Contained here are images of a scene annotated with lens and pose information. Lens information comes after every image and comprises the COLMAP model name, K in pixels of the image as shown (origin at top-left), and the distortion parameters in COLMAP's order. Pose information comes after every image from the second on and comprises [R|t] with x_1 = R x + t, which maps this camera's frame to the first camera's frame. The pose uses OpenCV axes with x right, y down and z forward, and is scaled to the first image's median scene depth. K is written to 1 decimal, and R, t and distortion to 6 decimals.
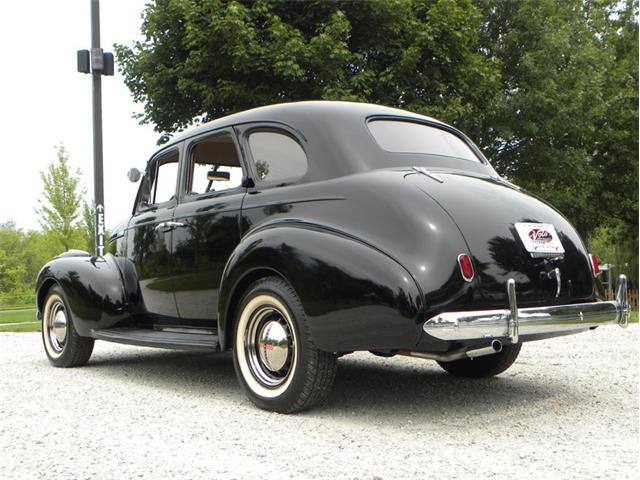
lens RADIAL K [[727.8, 0, 320.0], [0, 727.8, 240.0], [0, 0, 1]] dist [0.076528, -0.167669]
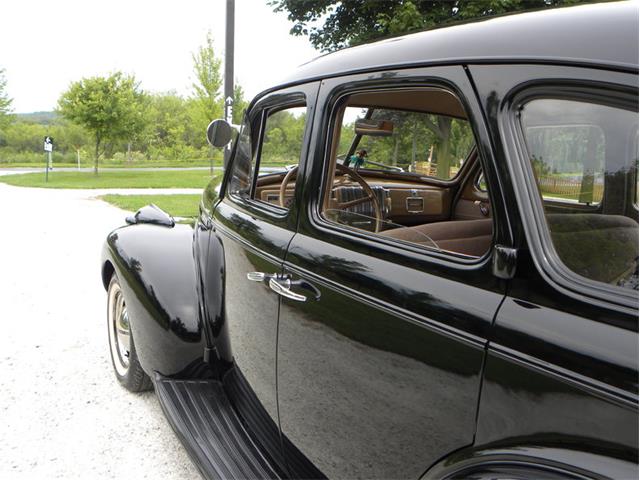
lens RADIAL K [[600.3, 0, 320.0], [0, 600.3, 240.0], [0, 0, 1]] dist [-0.105759, 0.137650]
pose [[0.983820, 0.093761, -0.152668, -0.031539], [-0.059753, 0.975054, 0.213772, -0.030562], [0.168903, -0.201191, 0.964880, 0.163501]]
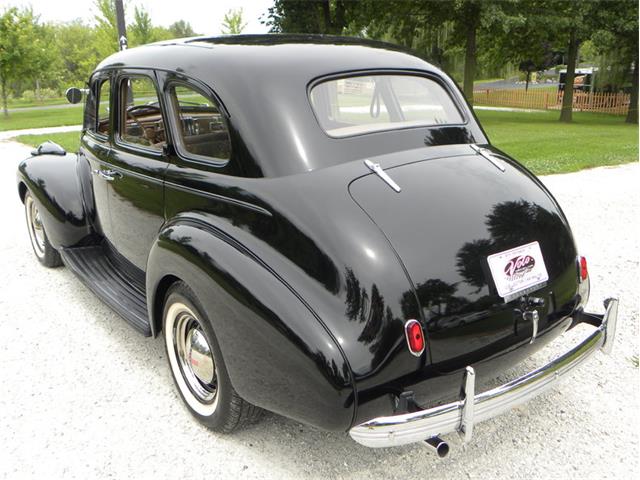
lens RADIAL K [[600.3, 0, 320.0], [0, 600.3, 240.0], [0, 0, 1]] dist [-0.105759, 0.137650]
pose [[0.999100, 0.019138, -0.037857, 0.021044], [-0.005318, 0.941917, 0.335804, -0.046271], [0.042085, -0.335301, 0.941171, 0.076083]]
